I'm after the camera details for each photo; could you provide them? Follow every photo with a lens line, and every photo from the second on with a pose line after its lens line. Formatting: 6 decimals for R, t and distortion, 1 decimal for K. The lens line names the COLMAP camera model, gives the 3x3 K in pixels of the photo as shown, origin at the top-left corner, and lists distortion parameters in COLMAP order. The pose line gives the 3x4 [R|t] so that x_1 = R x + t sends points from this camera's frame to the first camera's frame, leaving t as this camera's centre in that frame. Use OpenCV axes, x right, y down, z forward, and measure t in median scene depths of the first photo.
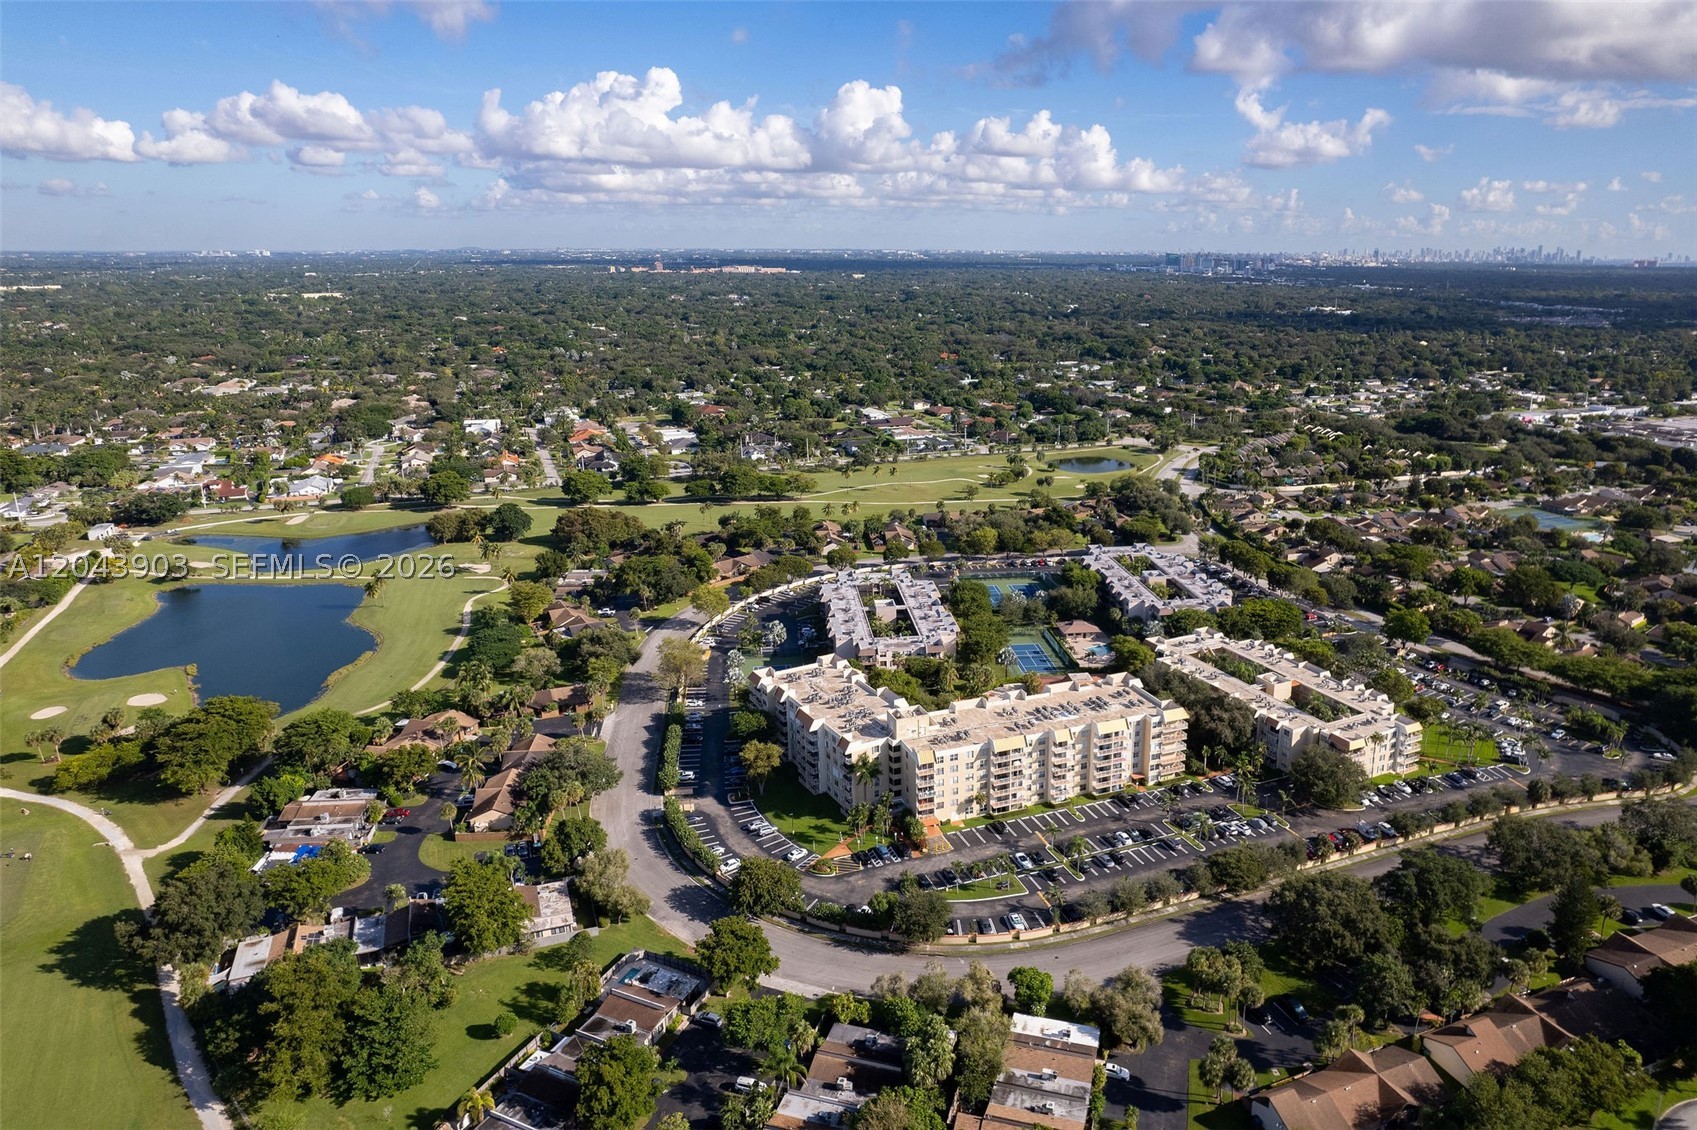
lens RADIAL K [[1052.1, 0, 880.9], [0, 1052.1, 562.6], [0, 0, 1]] dist [-0.069559, 0.054163]
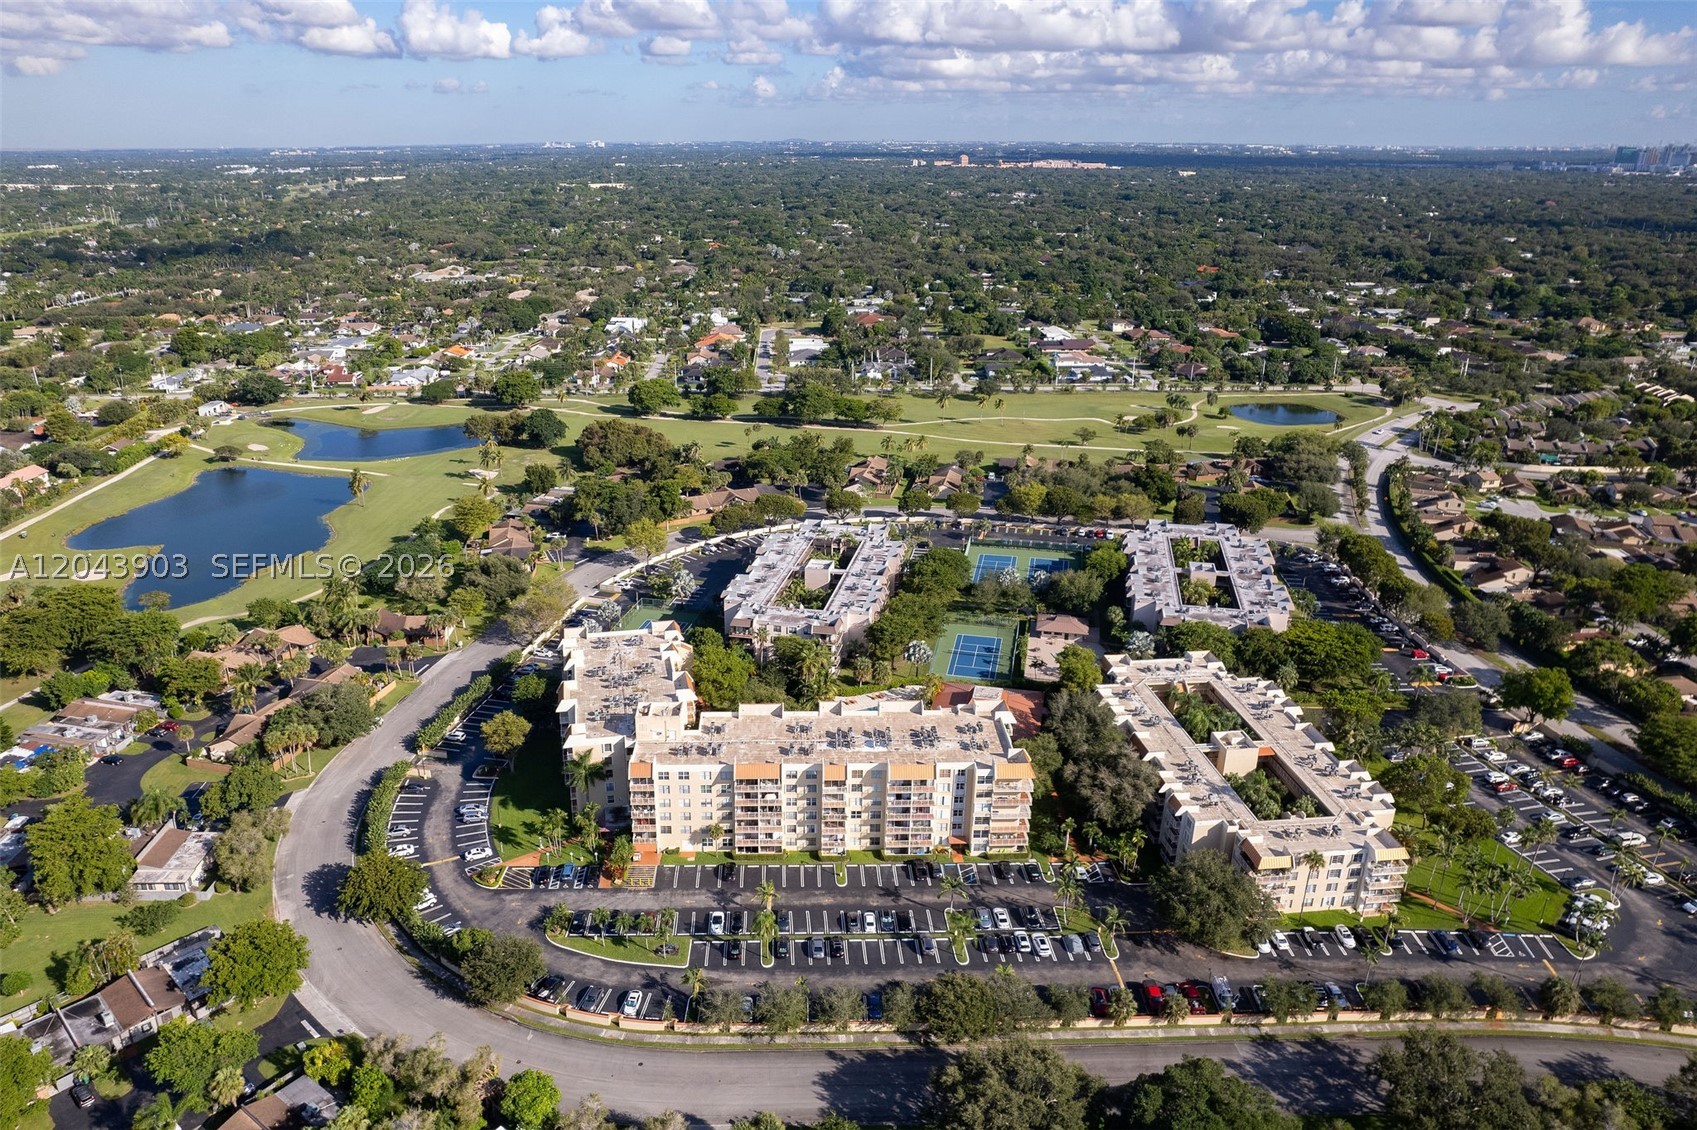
lens RADIAL K [[1098.3, 0, 809.9], [0, 1098.3, 595.5], [0, 0, 1]] dist [-0.063332, 0.044135]
pose [[0.935250, 0.130513, -0.329049, 0.275283], [-0.095752, 0.988171, 0.119791, -0.039075], [0.340791, -0.080527, 0.936684, 0.173225]]
